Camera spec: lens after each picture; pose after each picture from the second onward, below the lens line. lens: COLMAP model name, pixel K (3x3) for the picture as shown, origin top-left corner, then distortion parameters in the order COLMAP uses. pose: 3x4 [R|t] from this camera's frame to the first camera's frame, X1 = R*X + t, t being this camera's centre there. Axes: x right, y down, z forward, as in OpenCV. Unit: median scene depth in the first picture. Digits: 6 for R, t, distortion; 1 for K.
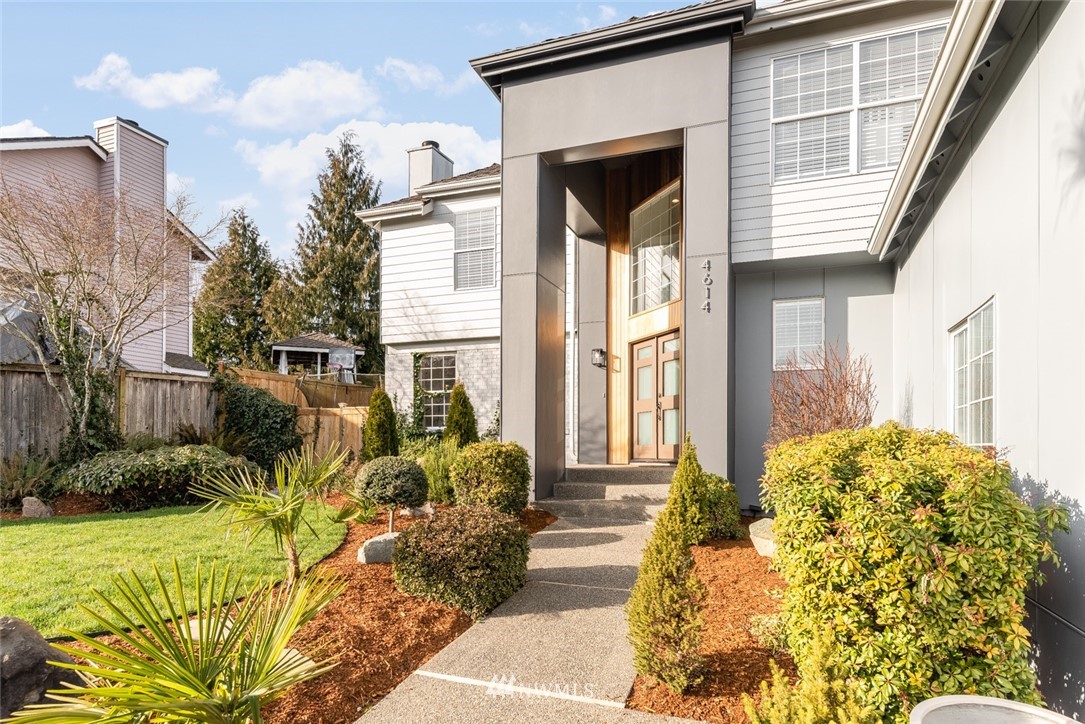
lens RADIAL K [[620.6, 0, 554.3], [0, 620.6, 445.3], [0, 0, 1]] dist [0.002799, 0.001429]
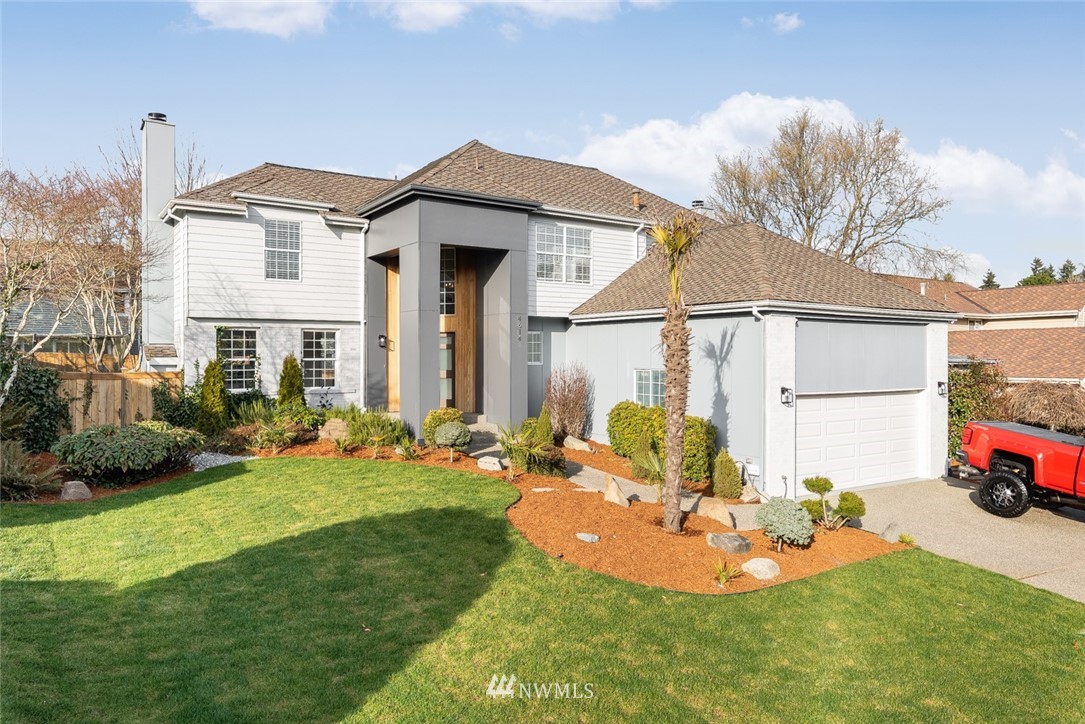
lens RADIAL K [[732.2, 0, 543.5], [0, 732.2, 360.0], [0, 0, 1]] dist [0.002813, 0.000025]
pose [[0.596302, -0.009887, 0.802699, -1.001309], [0.000187, 0.999926, 0.012178, -0.105640], [-0.802760, -0.007111, 0.596260, -0.321588]]
